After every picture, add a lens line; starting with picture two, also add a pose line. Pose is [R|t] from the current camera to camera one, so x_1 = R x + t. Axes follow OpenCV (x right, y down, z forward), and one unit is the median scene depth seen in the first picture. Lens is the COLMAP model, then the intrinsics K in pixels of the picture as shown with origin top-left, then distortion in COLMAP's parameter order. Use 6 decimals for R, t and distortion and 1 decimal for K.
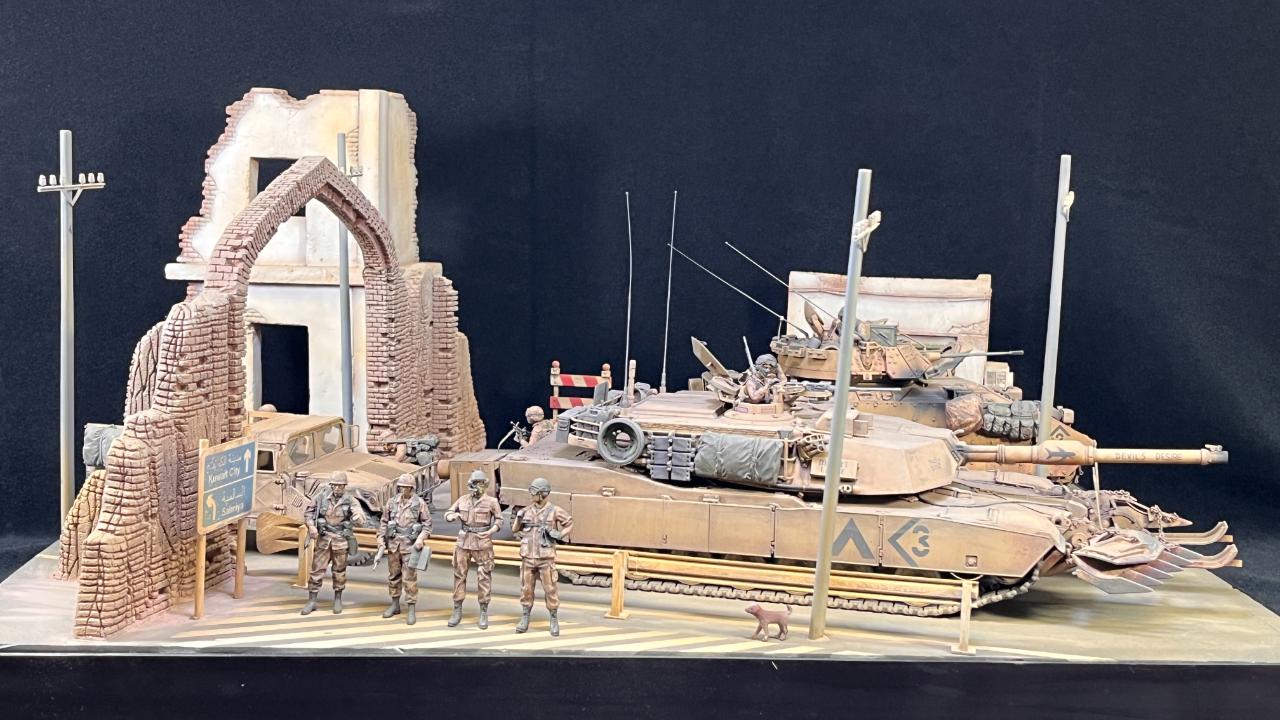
lens RADIAL K [[1701.5, 0, 640.0], [0, 1701.5, 360.0], [0, 0, 1]] dist [0.242896, -1.269746]
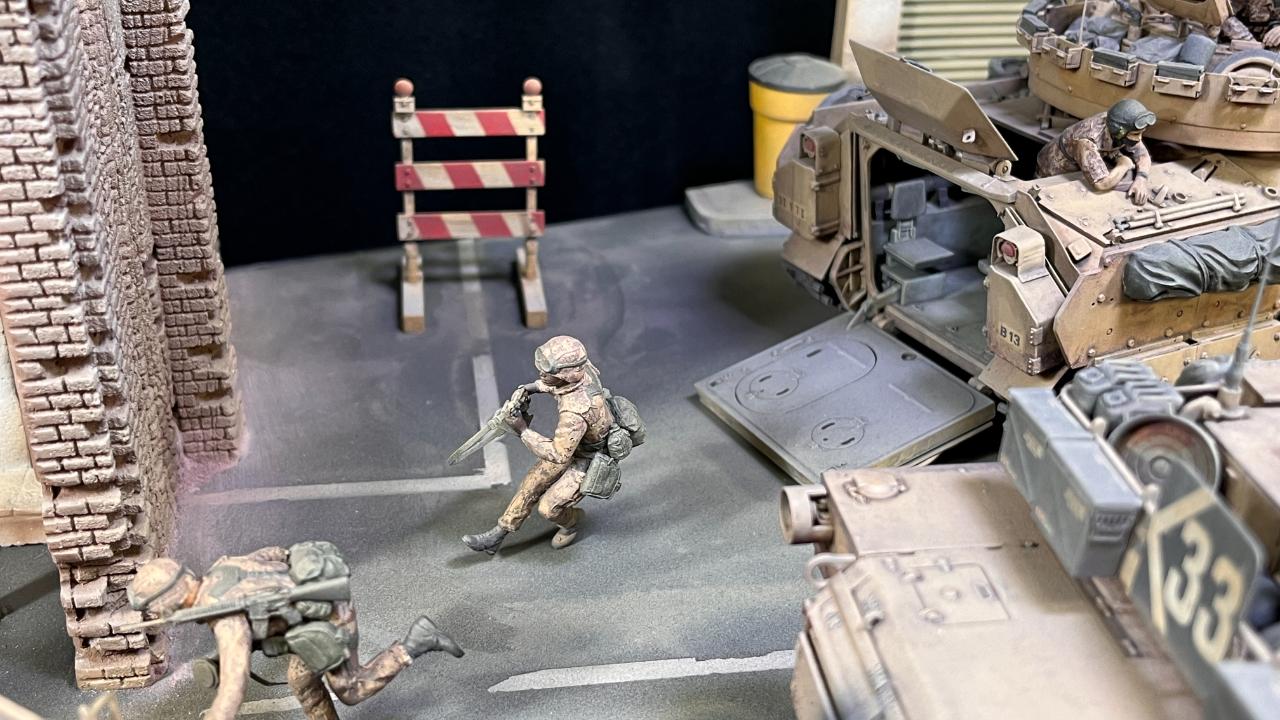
lens RADIAL K [[1481.6, 0, 645.8], [0, 1481.6, 348.3], [0, 0, 1]] dist [0.093708, -0.292500]
pose [[0.925166, -0.170405, 0.339160, -0.179263], [0.037927, 0.930588, 0.364099, -0.094381], [-0.377662, -0.323989, 0.867412, 0.910607]]
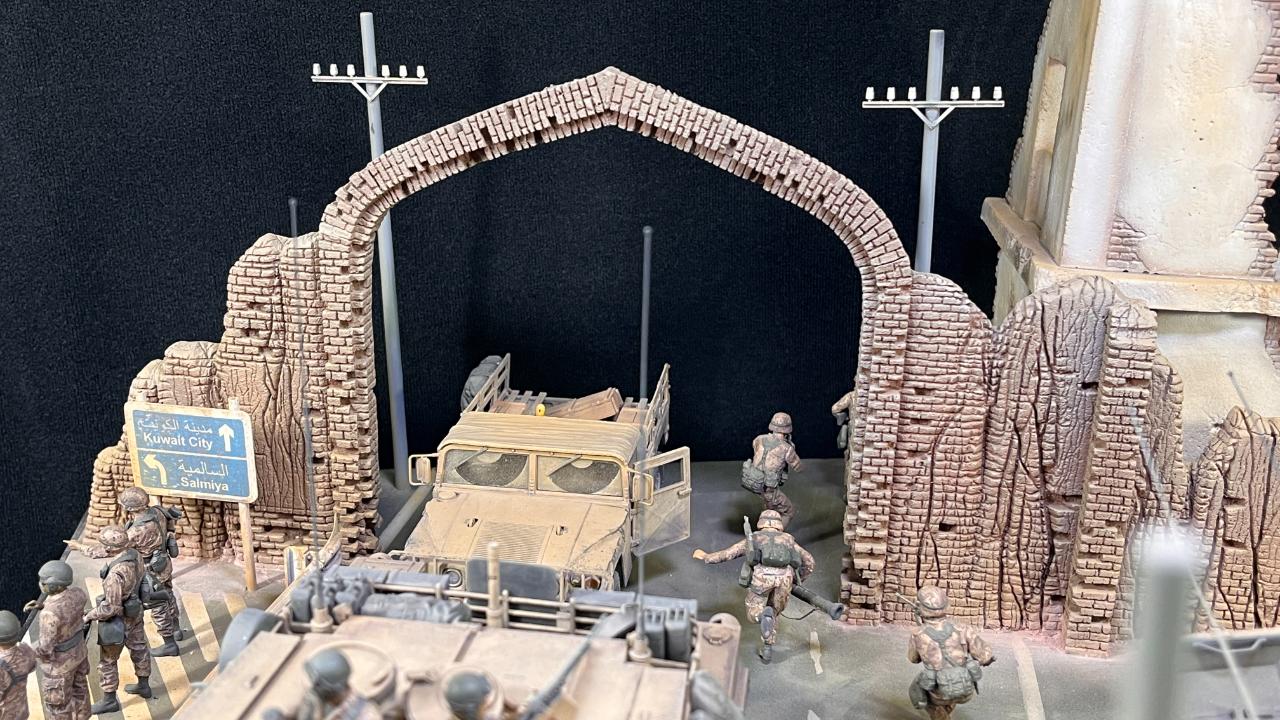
lens RADIAL K [[1389.6, 0, 633.3], [0, 1389.6, 360.7], [0, 0, 1]] dist [0.100733, -0.313619]
pose [[0.084382, 0.290756, -0.953069, 0.388193], [-0.135962, 0.950894, 0.278055, -0.177388], [0.987114, 0.106118, 0.119770, 1.048890]]
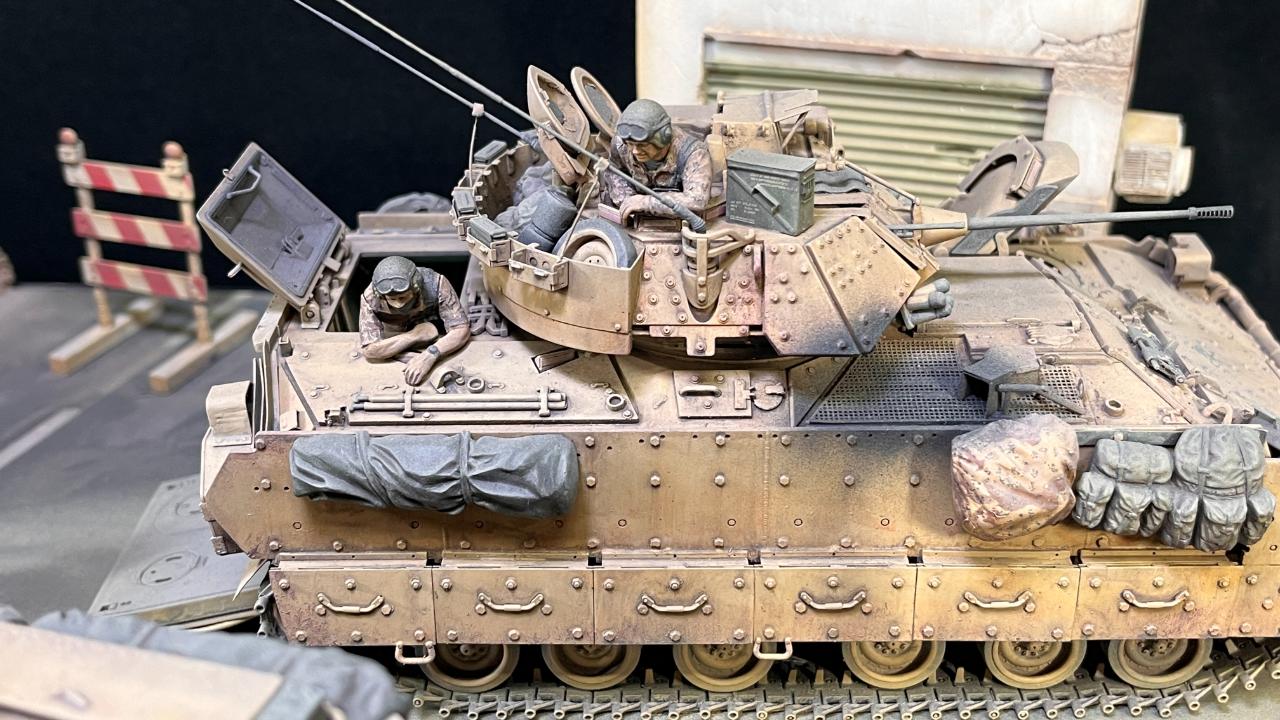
lens RADIAL K [[1481.6, 0, 645.8], [0, 1481.6, 348.3], [0, 0, 1]] dist [0.093708, -0.292500]
pose [[0.993234, 0.021824, -0.114065, 0.188476], [0.017226, 0.943634, 0.330541, -0.094557], [0.114849, -0.330270, 0.936873, 0.921699]]
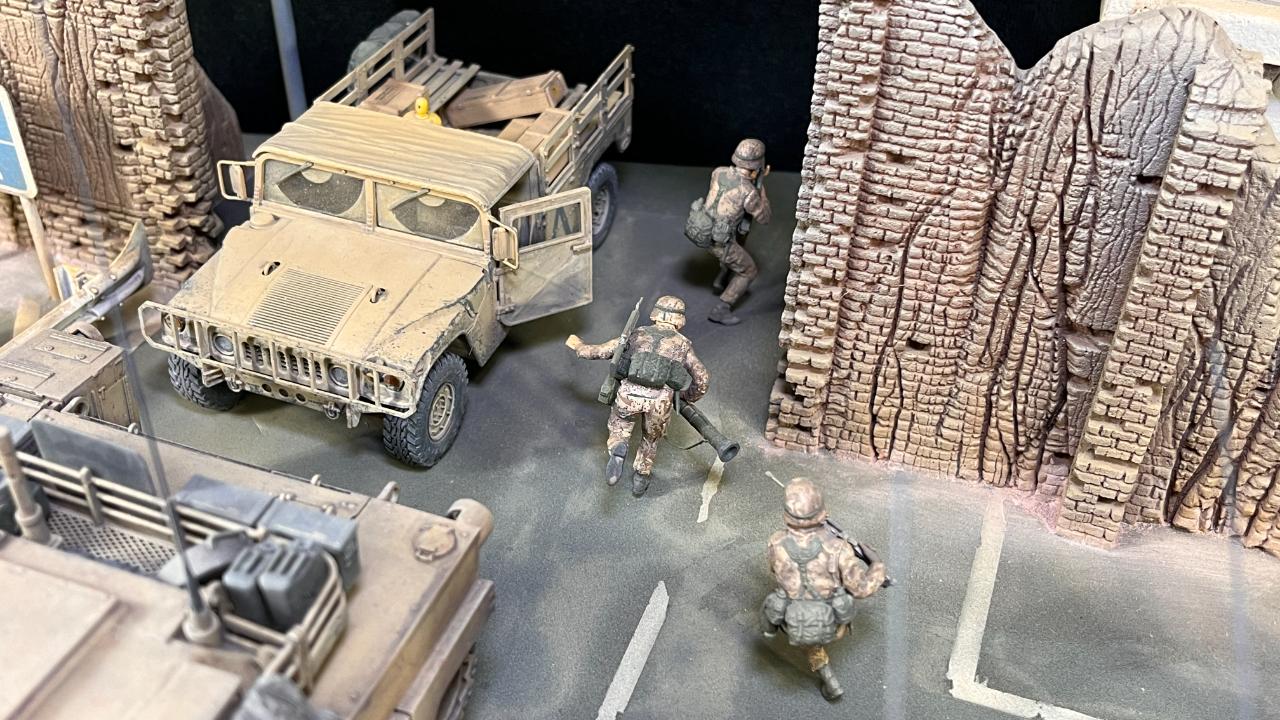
lens RADIAL K [[1380.9, 0, 638.5], [0, 1380.9, 355.8], [0, 0, 1]] dist [0.095486, -0.257735]
pose [[-0.109607, 0.565241, -0.817612, 0.197959], [-0.155354, 0.802717, 0.575770, -0.189155], [0.981759, 0.190127, -0.000171, 1.183656]]
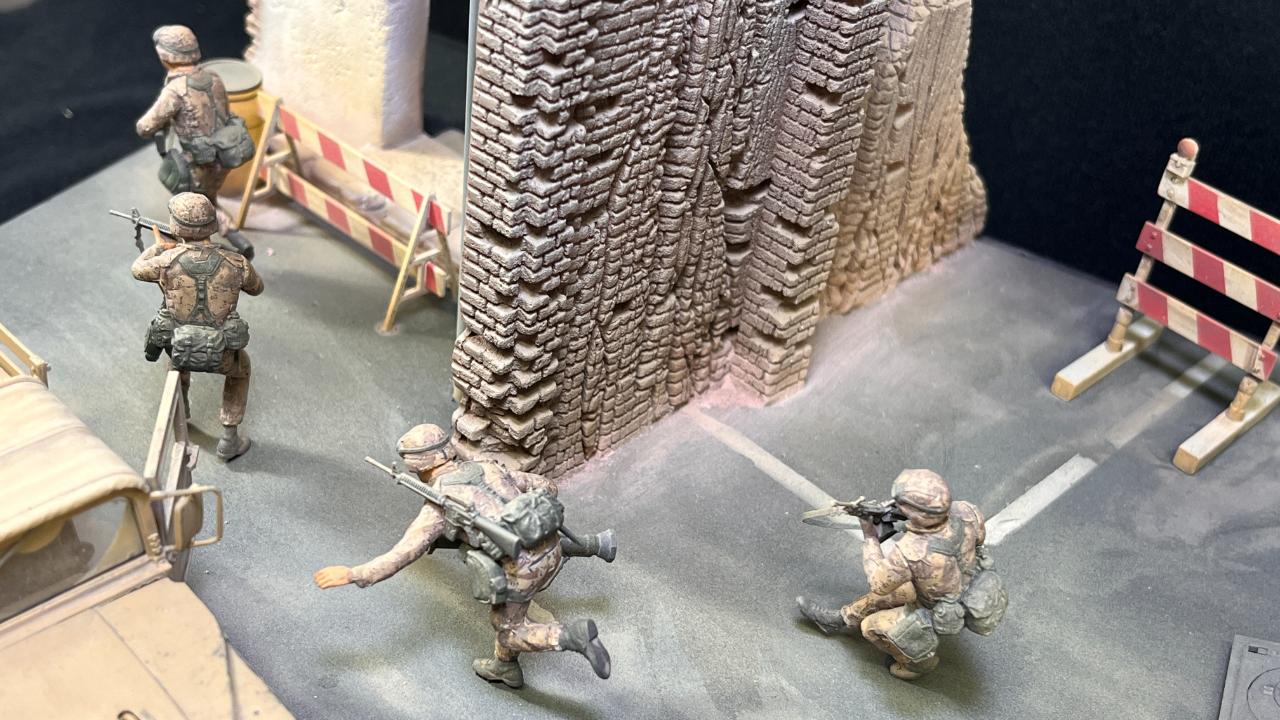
lens RADIAL K [[1586.1, 0, 643.8], [0, 1586.1, 367.7], [0, 0, 1]] dist [0.168458, -0.622474]
pose [[0.854936, 0.377747, -0.355516, -0.015646], [-0.171391, 0.852564, 0.493720, -0.143146], [0.489602, -0.361166, 0.793630, 0.940436]]
